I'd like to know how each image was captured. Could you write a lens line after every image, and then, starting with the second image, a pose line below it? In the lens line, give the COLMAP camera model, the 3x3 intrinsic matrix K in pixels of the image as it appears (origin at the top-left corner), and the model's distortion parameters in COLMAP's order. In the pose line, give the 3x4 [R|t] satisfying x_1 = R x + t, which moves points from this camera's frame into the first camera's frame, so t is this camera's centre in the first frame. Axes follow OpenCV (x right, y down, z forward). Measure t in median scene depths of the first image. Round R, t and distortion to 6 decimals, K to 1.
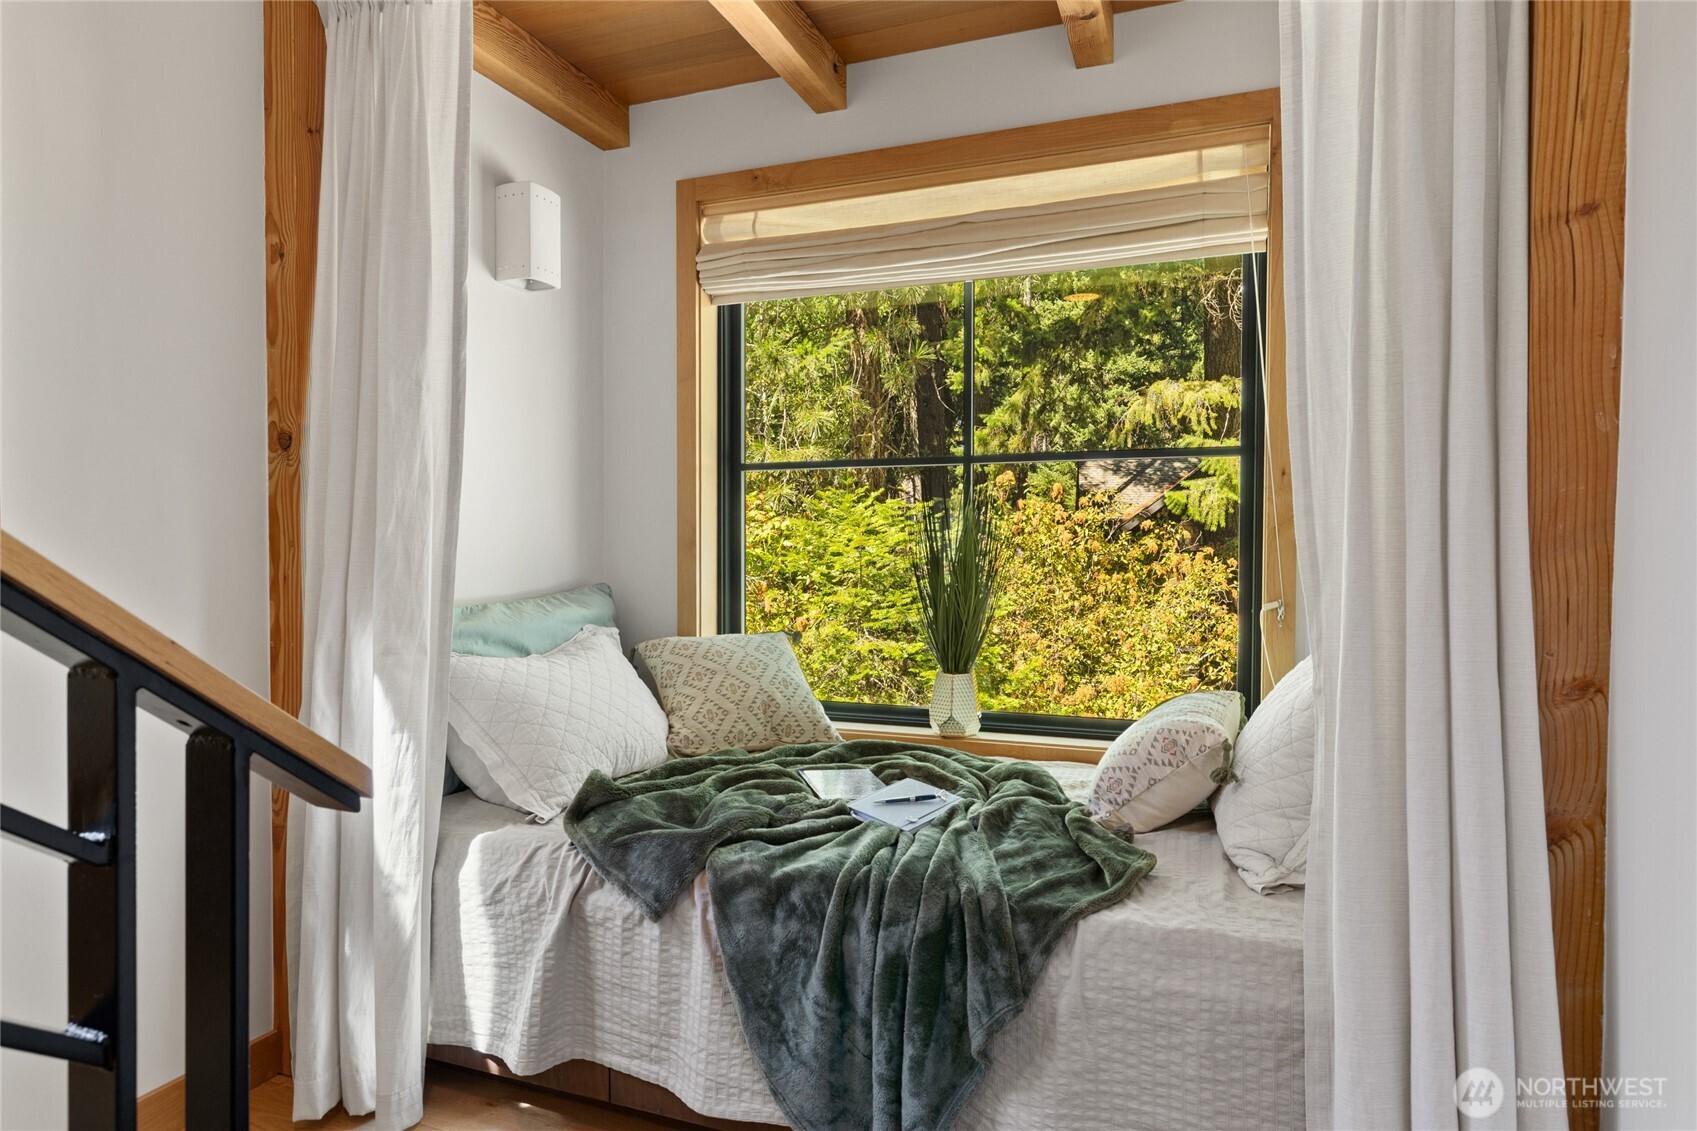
lens RADIAL K [[991.4, 0, 848.5], [0, 991.4, 565.5], [0, 0, 1]] dist [0.000863, 0.000157]
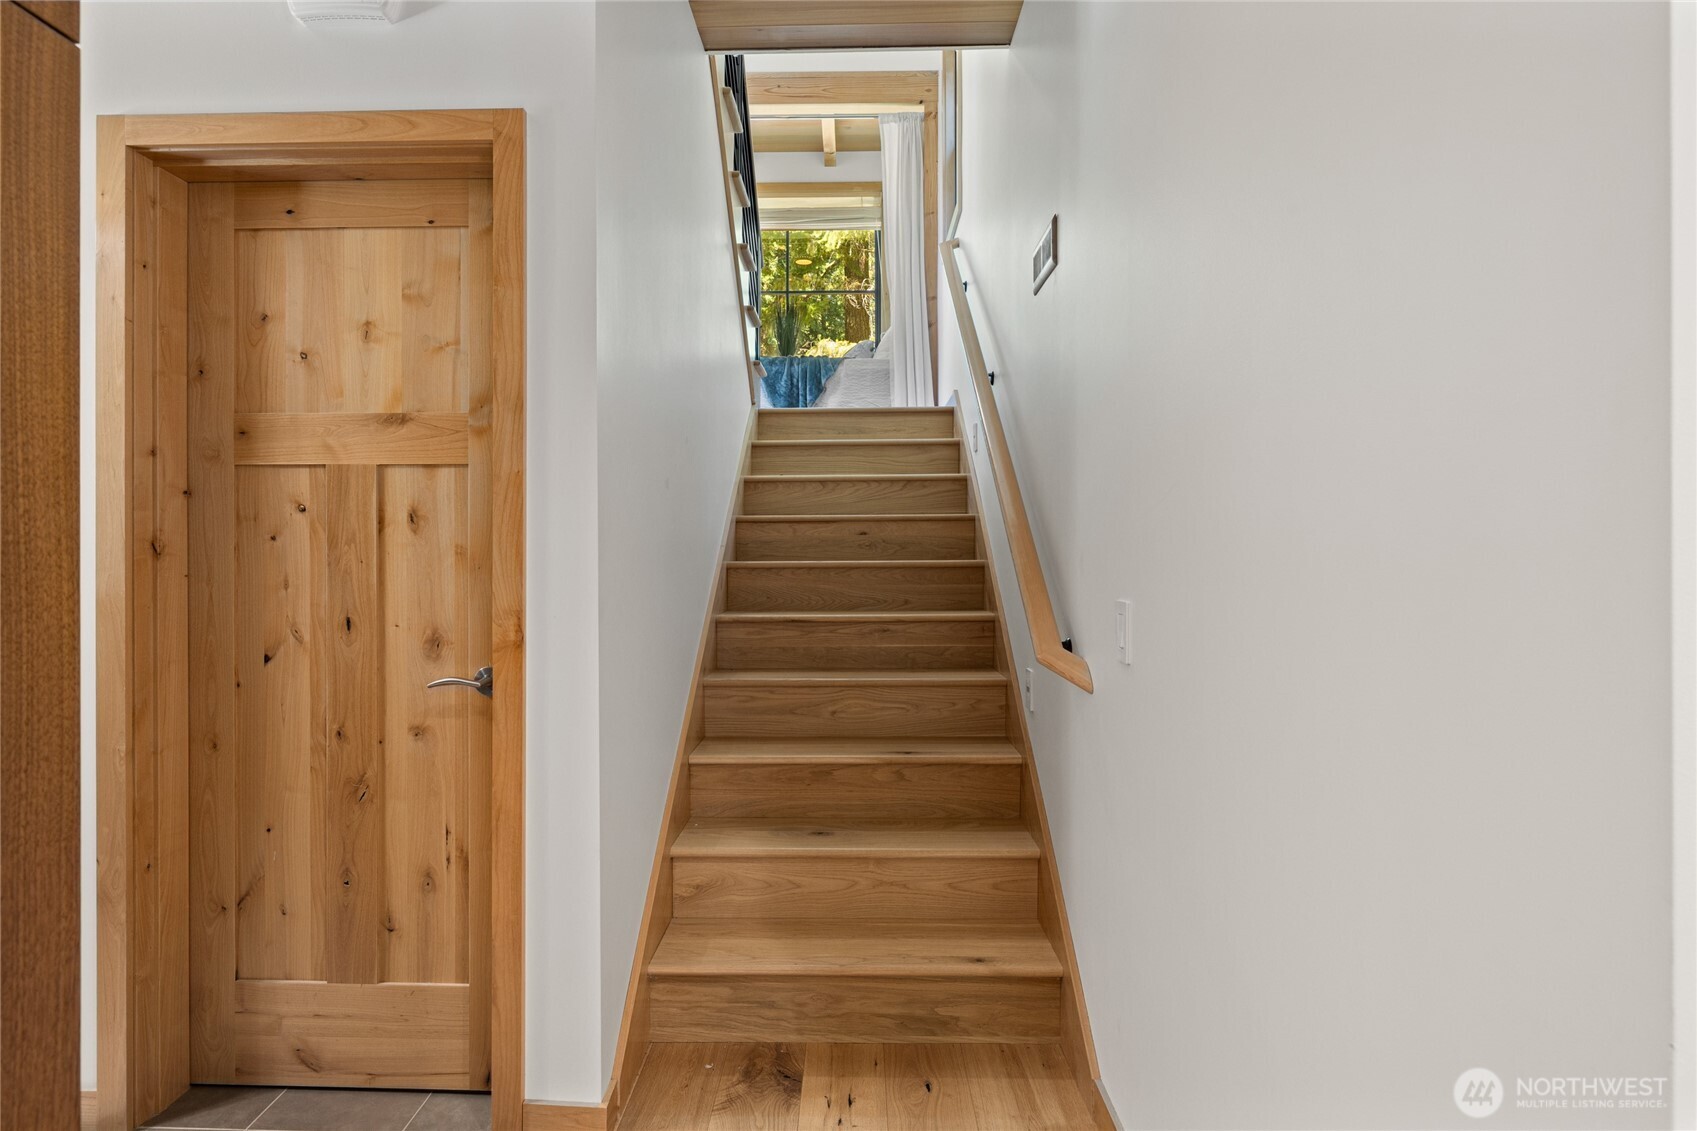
lens RADIAL K [[905.3, 0, 848.5], [0, 905.3, 565.5], [0, 0, 1]] dist [-0.045951, -0.000200]
pose [[0.932715, -0.006356, 0.360559, -1.142047], [0.006018, 0.999980, 0.002061, 1.184176], [-0.360565, 0.000248, 0.932734, -2.622995]]
